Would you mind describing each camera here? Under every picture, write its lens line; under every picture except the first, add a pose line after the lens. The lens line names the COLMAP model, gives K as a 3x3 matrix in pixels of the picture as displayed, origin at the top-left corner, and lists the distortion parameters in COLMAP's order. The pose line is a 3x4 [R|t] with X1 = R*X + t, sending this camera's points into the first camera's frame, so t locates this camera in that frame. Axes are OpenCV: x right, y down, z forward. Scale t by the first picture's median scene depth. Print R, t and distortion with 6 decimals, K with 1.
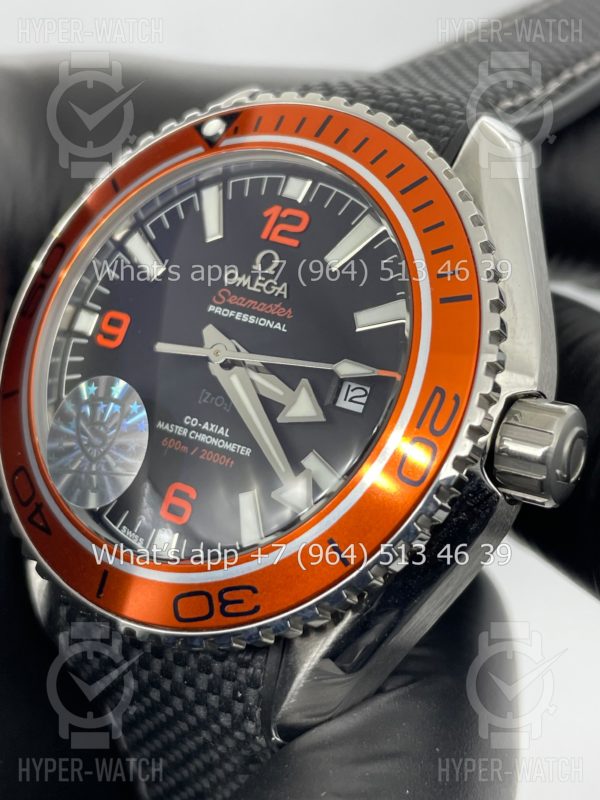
lens RADIAL K [[1422.9, 0, 300.0], [0, 1422.9, 400.0], [0, 0, 1]] dist [0.378971, -12.599653]
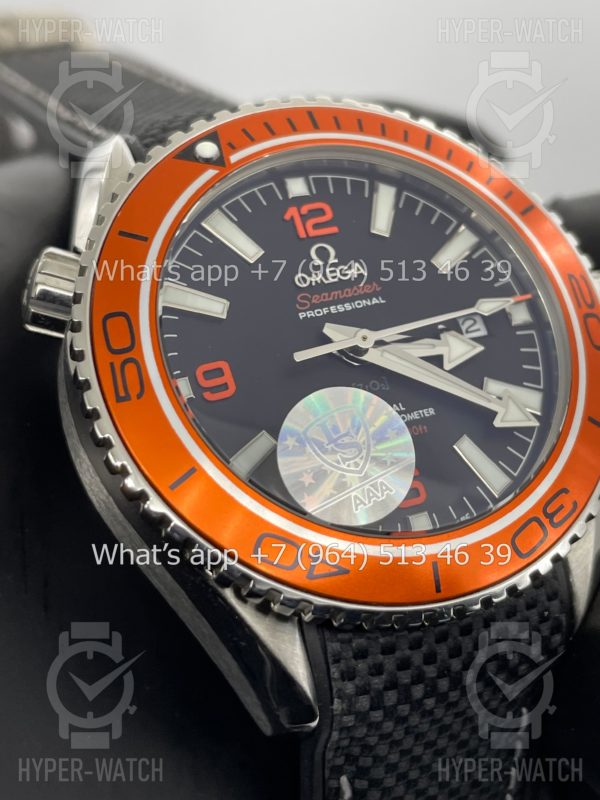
lens RADIAL K [[1378.1, 0, 300.0], [0, 1378.1, 400.0], [0, 0, 1]] dist [0.027691, -0.051096]
pose [[0.540790, -0.332427, 0.772682, -0.833330], [0.436252, 0.896238, 0.080257, -0.090161], [-0.719187, 0.293682, 0.629699, 0.419835]]
